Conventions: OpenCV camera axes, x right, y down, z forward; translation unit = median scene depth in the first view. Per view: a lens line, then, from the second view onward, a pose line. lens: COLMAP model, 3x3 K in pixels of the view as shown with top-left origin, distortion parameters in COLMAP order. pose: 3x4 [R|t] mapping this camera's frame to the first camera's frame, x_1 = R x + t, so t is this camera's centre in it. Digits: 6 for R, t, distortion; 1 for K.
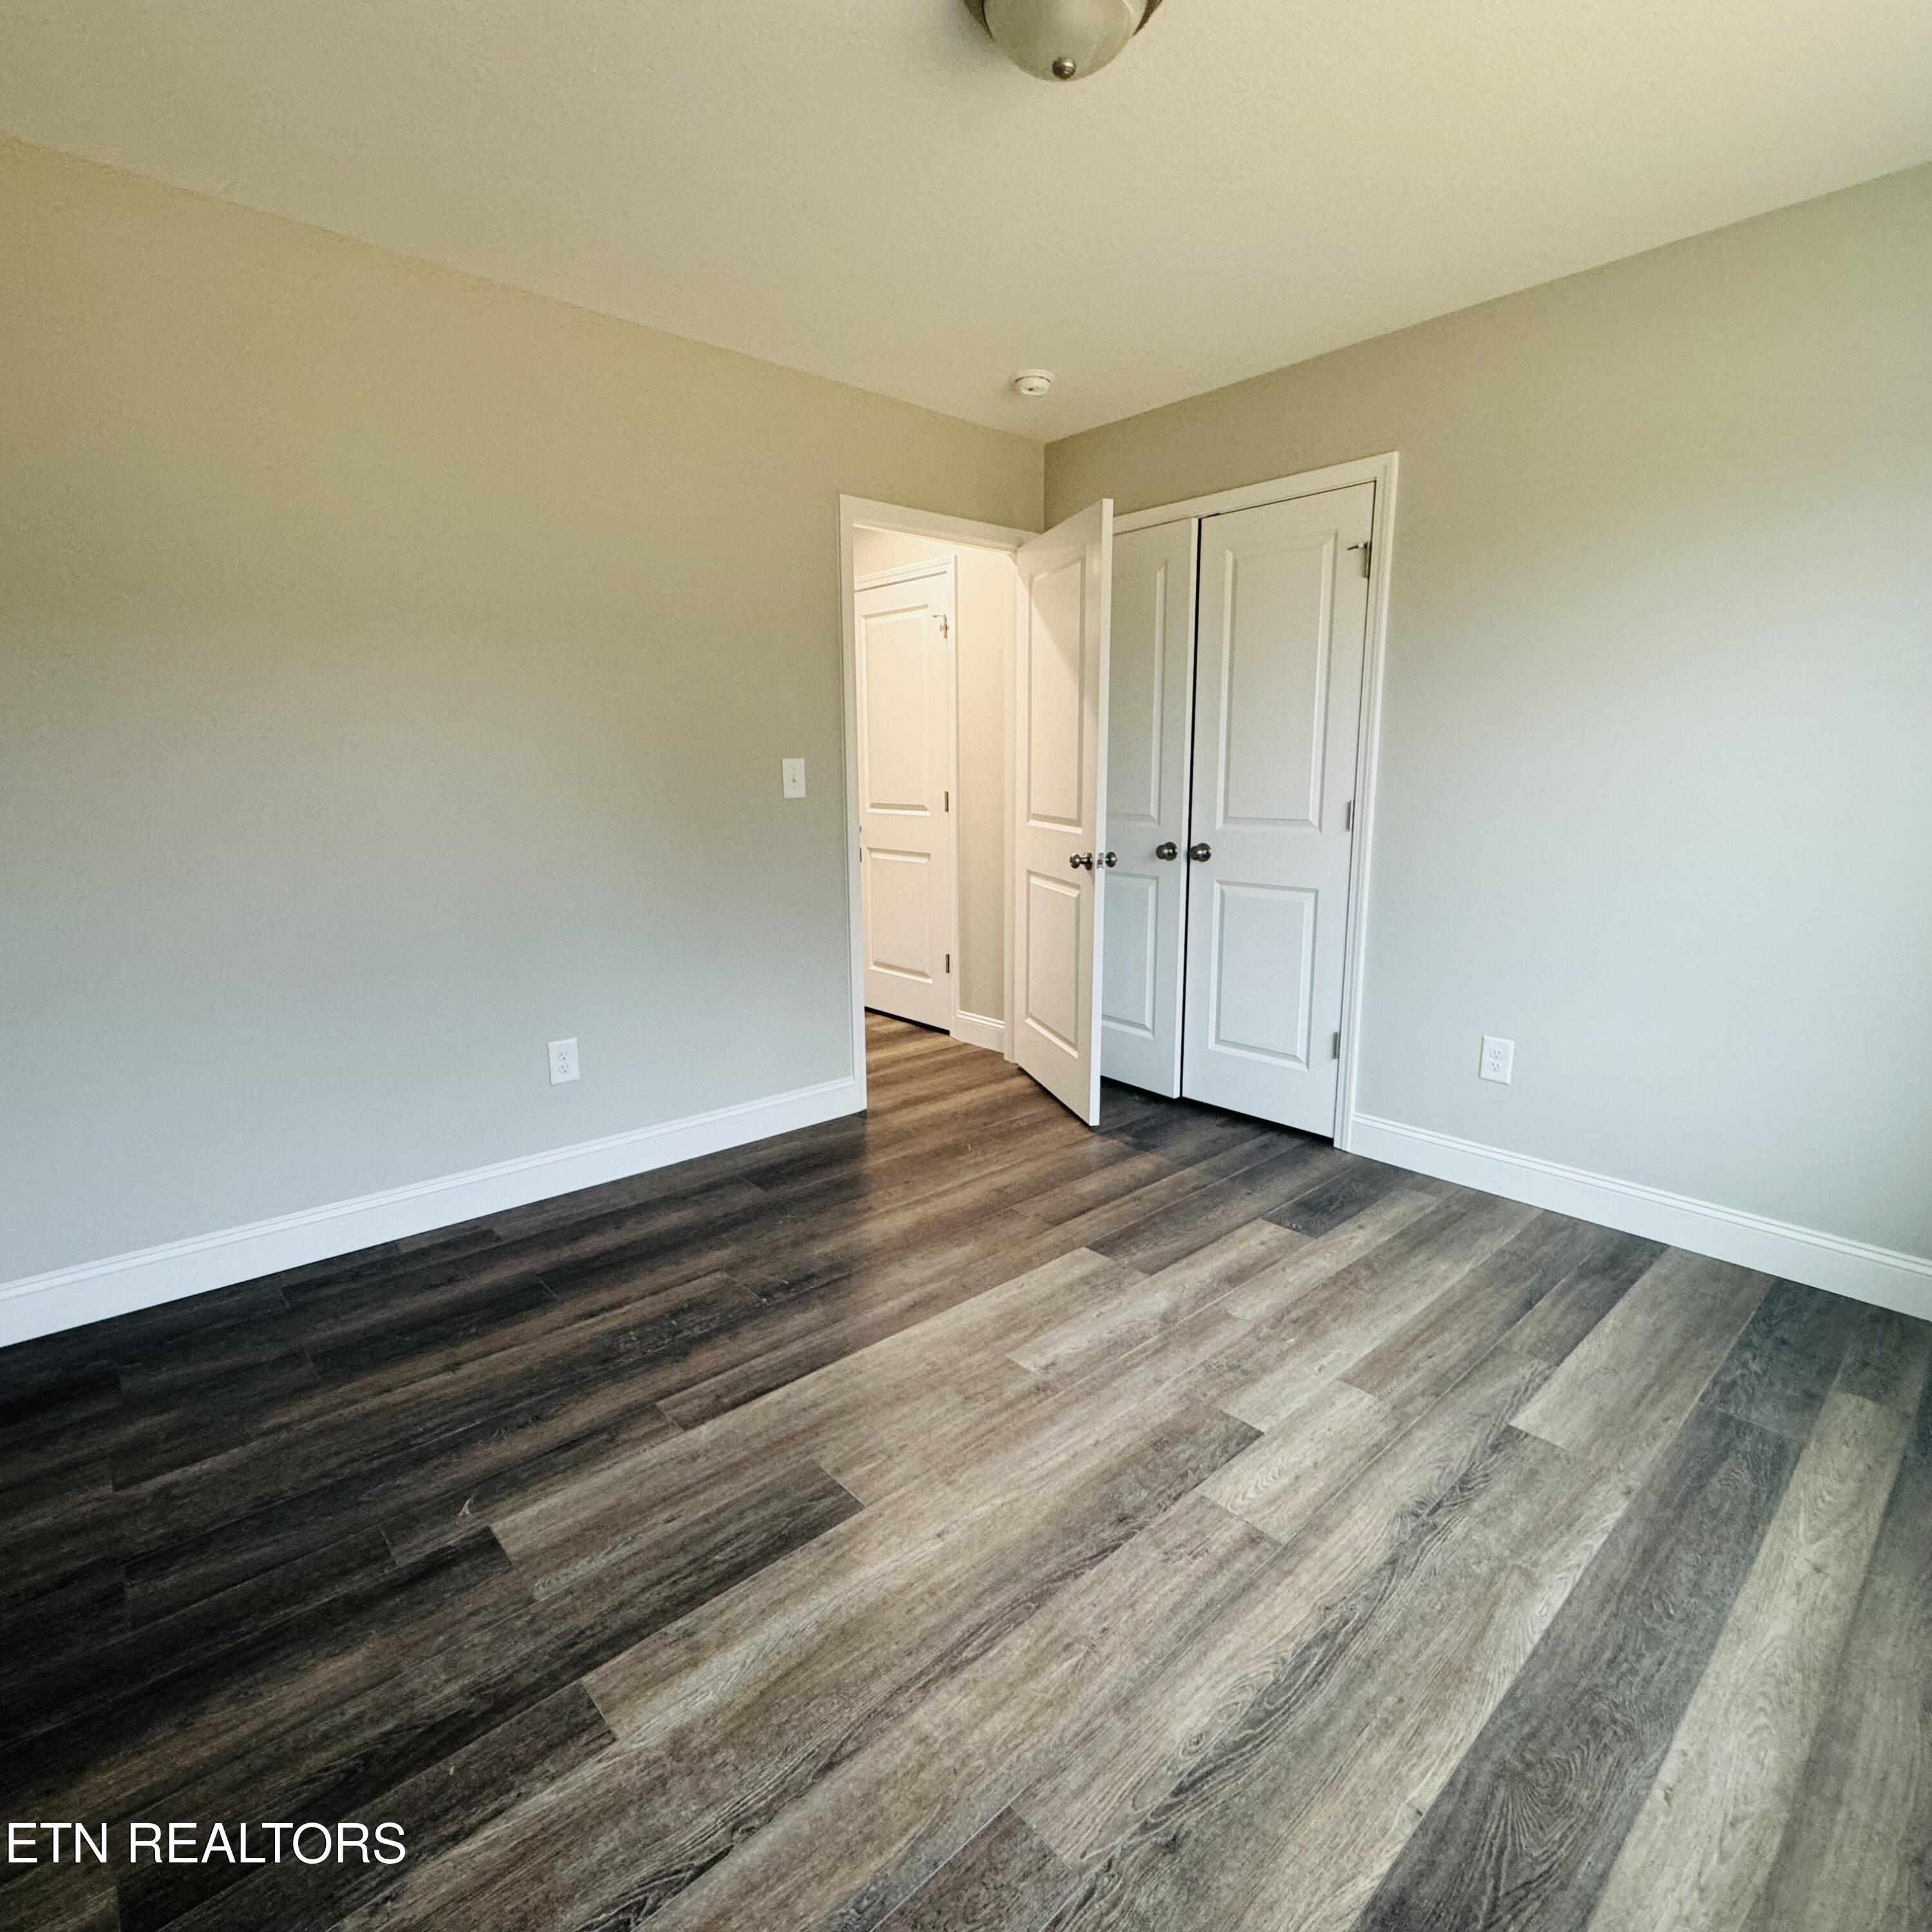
lens RADIAL K [[1026.8, 0, 965.8], [0, 1026.8, 963.8], [0, 0, 1]] dist [-0.003802, -0.001018]
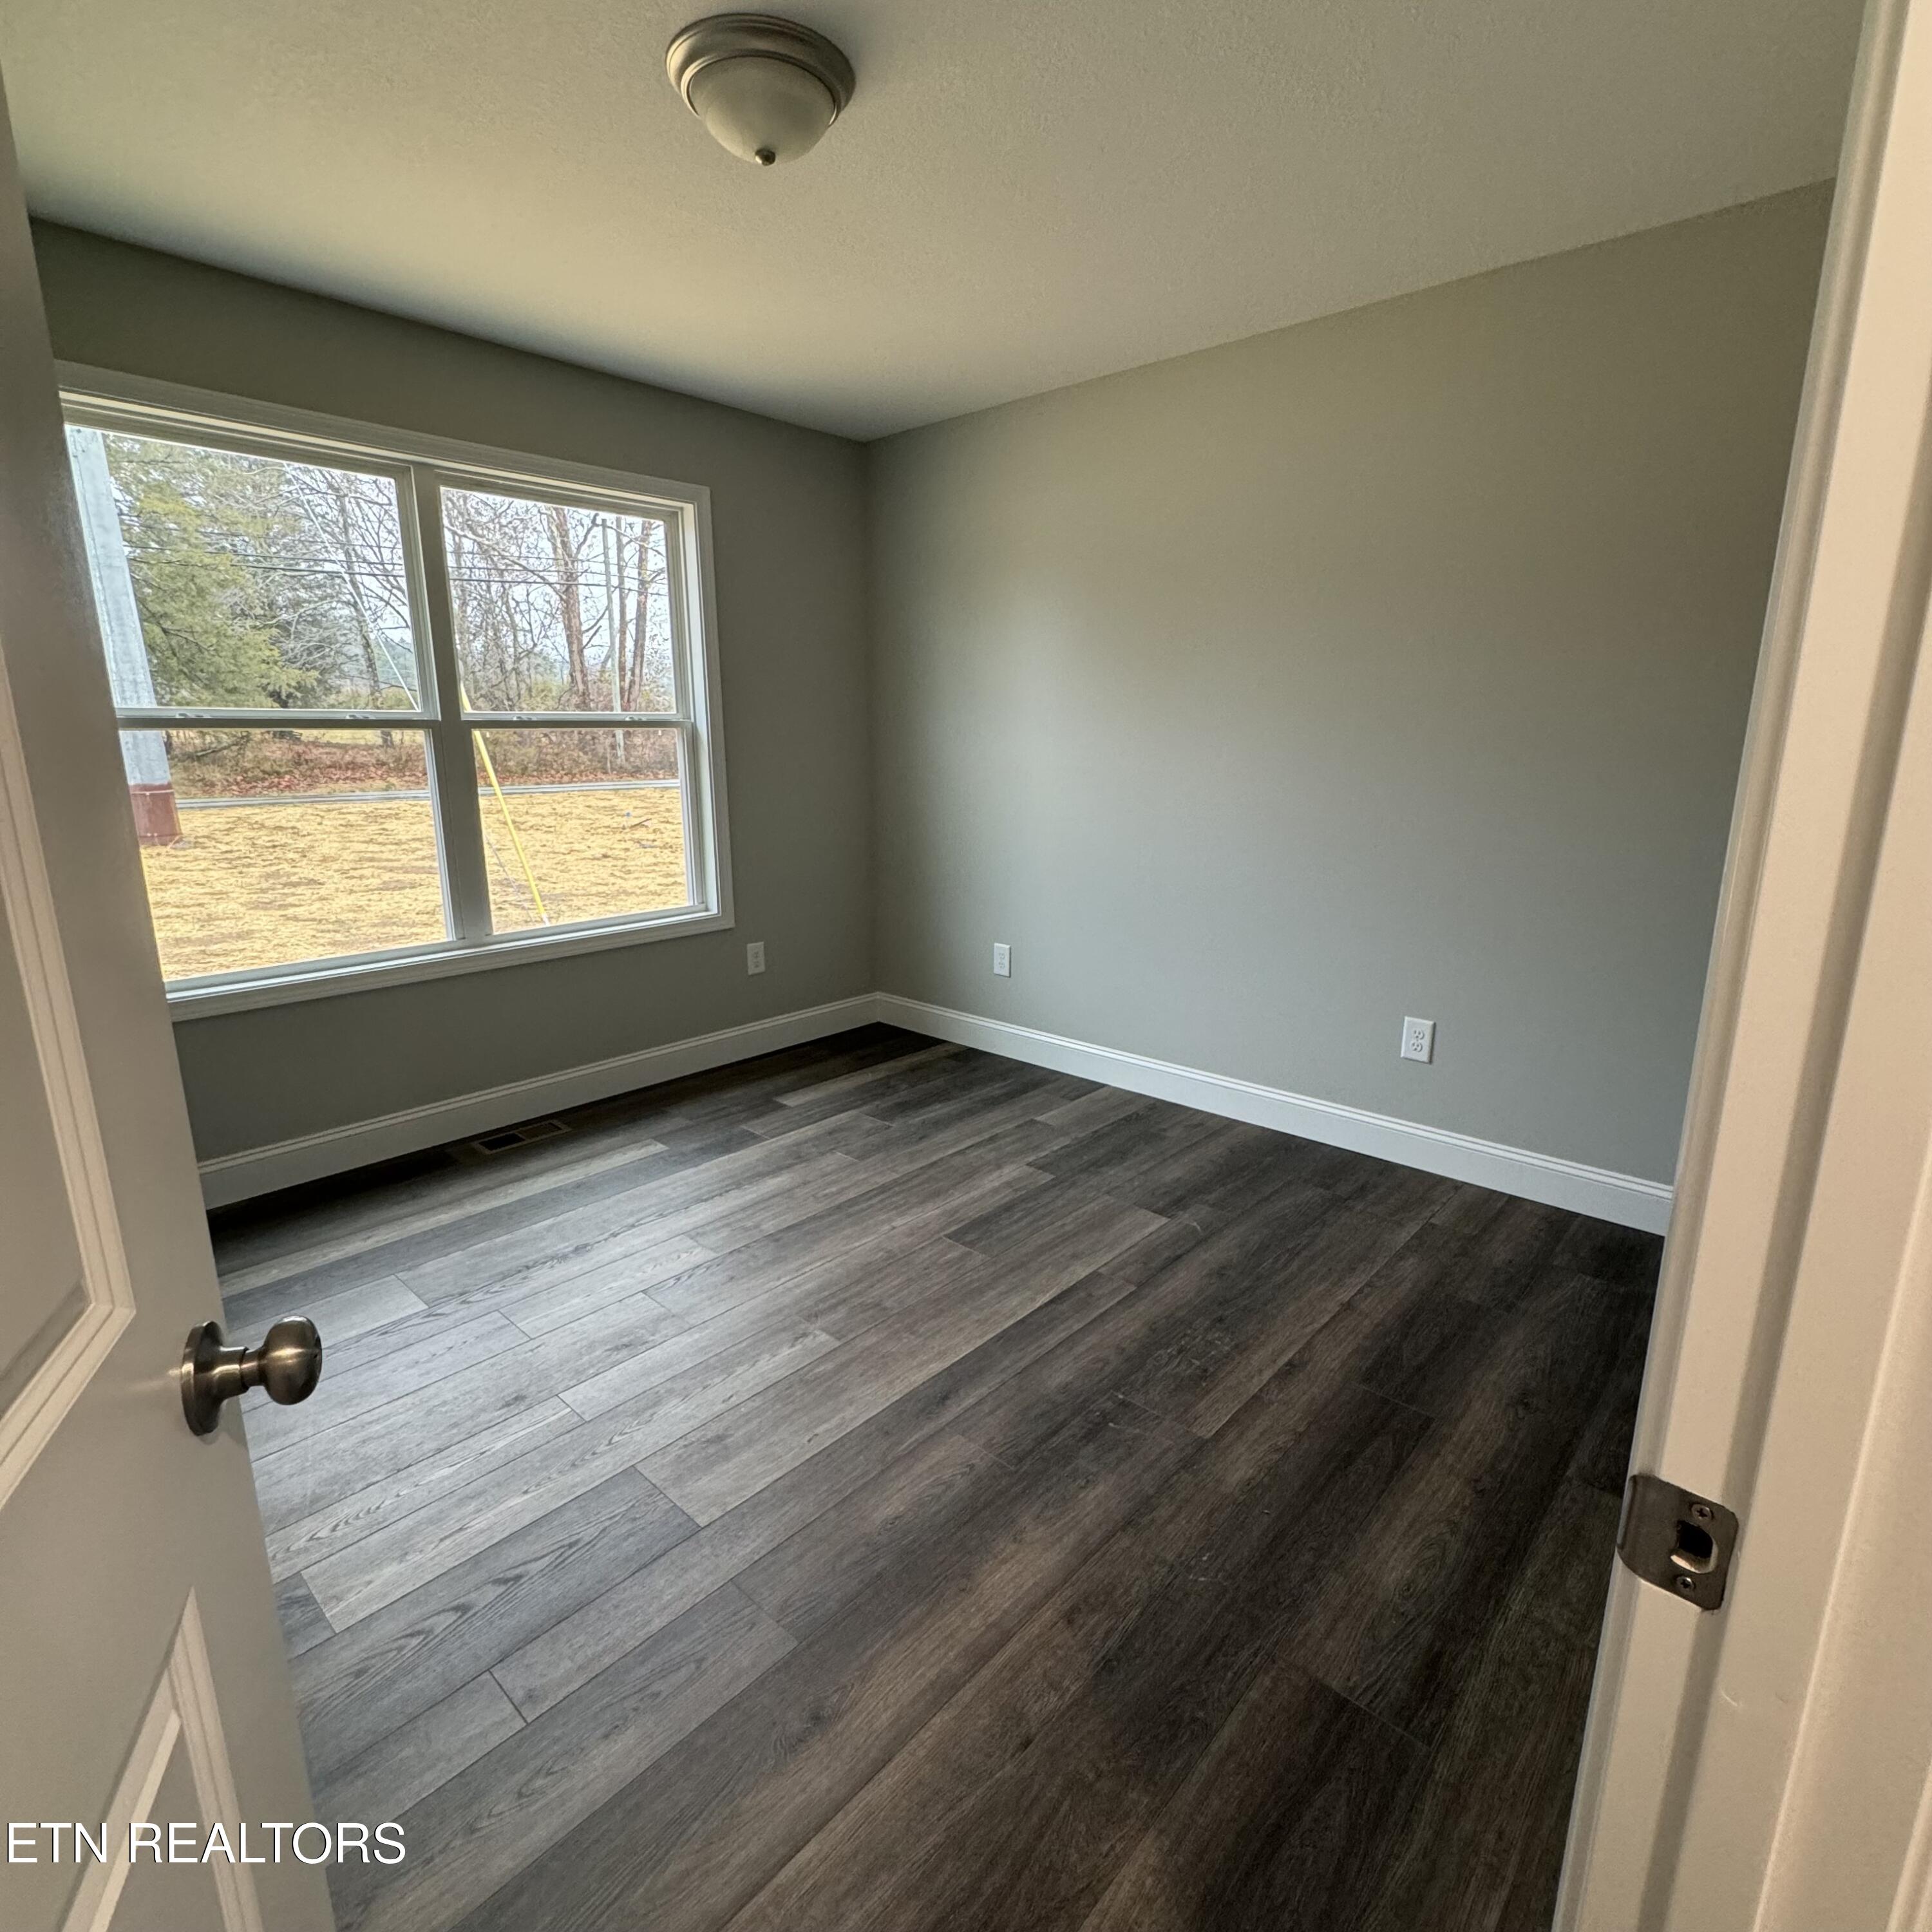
lens RADIAL K [[1026.8, 0, 967.7], [0, 1026.8, 963.5], [0, 0, 1]] dist [-0.003802, -0.001018]
pose [[-0.994945, 0.026437, -0.096883, 0.003397], [-0.016463, 0.908739, 0.417040, -0.397940], [0.099067, 0.416527, -0.903710, 1.815616]]
